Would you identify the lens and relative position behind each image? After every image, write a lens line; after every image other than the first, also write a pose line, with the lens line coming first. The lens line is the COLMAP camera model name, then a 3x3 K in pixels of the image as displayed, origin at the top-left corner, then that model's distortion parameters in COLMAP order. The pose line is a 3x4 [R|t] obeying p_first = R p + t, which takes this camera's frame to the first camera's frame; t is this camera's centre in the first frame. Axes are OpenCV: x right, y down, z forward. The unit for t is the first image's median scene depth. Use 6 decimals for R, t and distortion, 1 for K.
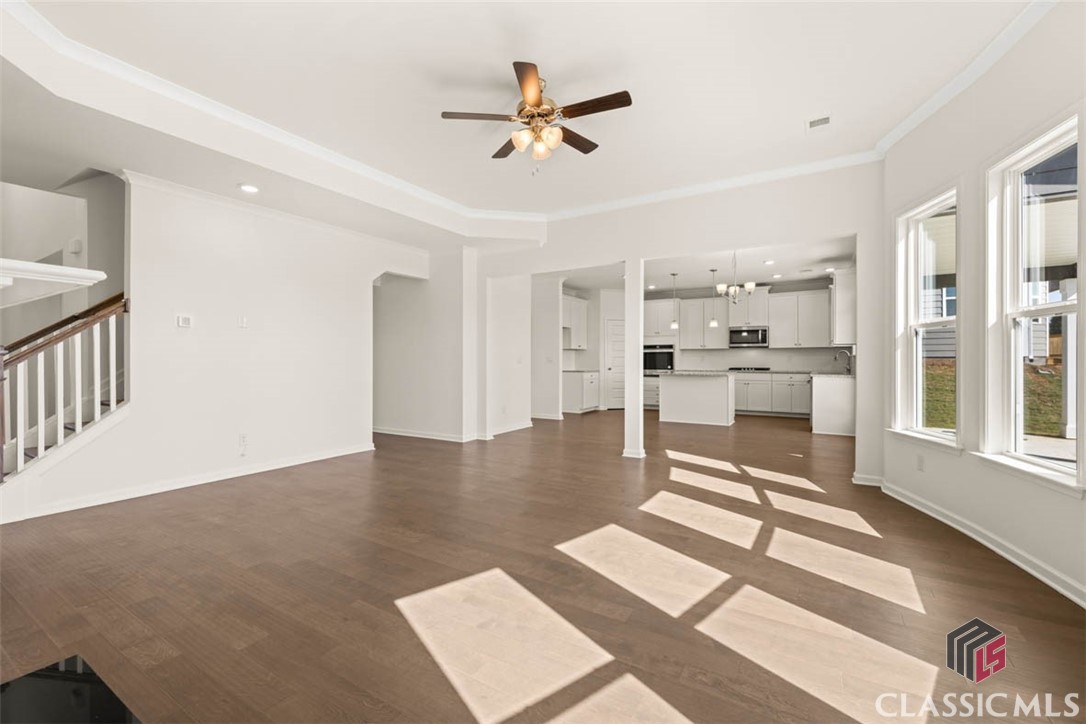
lens RADIAL K [[462.8, 0, 524.2], [0, 462.8, 356.4], [0, 0, 1]] dist [-0.005812, -0.000441]
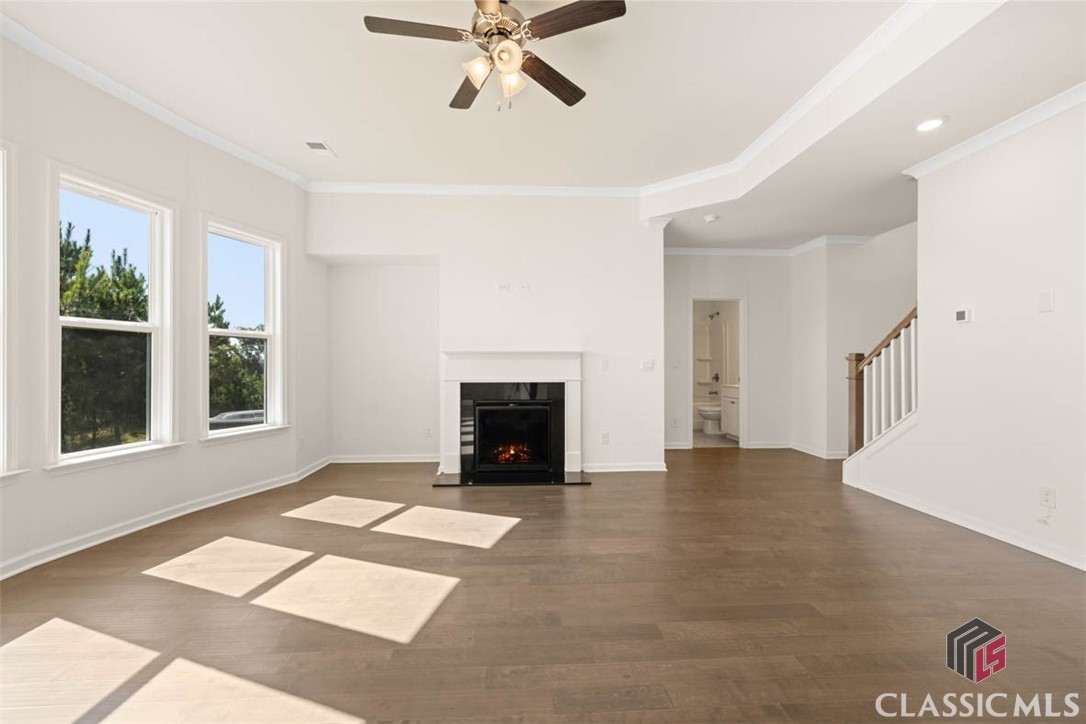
lens RADIAL K [[462.8, 0, 542.0], [0, 462.8, 369.9], [0, 0, 1]] dist [-0.005812, -0.000441]
pose [[-0.805433, -0.006474, -0.592651, 0.459176], [-0.004213, 0.999978, -0.005197, 0.028997], [0.592671, -0.001689, -0.805443, 1.824902]]
